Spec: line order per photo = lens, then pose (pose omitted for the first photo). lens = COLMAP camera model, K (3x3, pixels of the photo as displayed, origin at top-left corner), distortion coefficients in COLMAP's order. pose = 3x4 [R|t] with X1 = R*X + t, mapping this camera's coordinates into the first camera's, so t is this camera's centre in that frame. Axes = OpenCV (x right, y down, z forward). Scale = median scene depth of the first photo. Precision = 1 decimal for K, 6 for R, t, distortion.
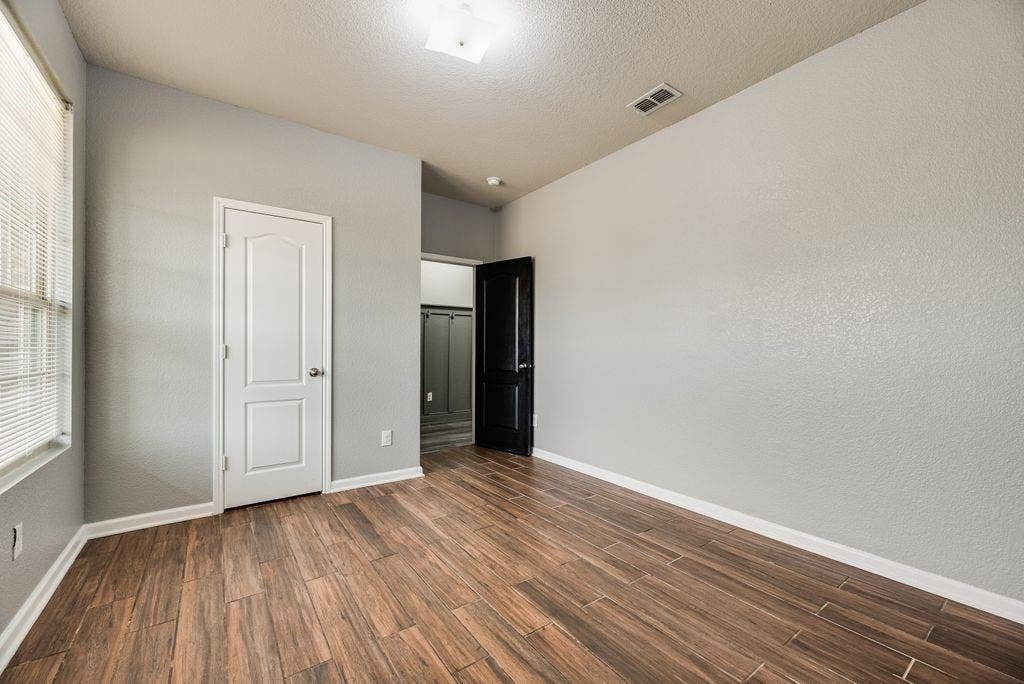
lens RADIAL K [[415.6, 0, 511.9], [0, 415.6, 344.9], [0, 0, 1]] dist [0.009023, 0.000224]
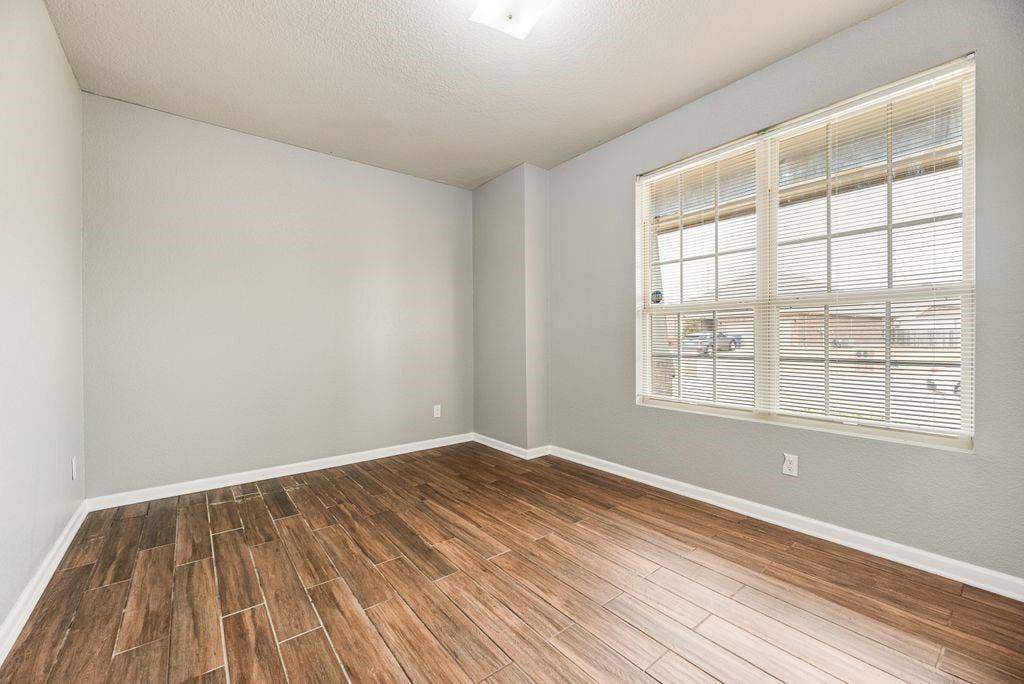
lens RADIAL K [[415.6, 0, 512.3], [0, 415.6, 340.9], [0, 0, 1]] dist [0.009023, 0.000224]
pose [[-0.999106, 0.002167, -0.042210, -0.090773], [0.002310, 0.999992, -0.003339, 0.017789], [0.042202, -0.003434, -0.999103, 2.098770]]
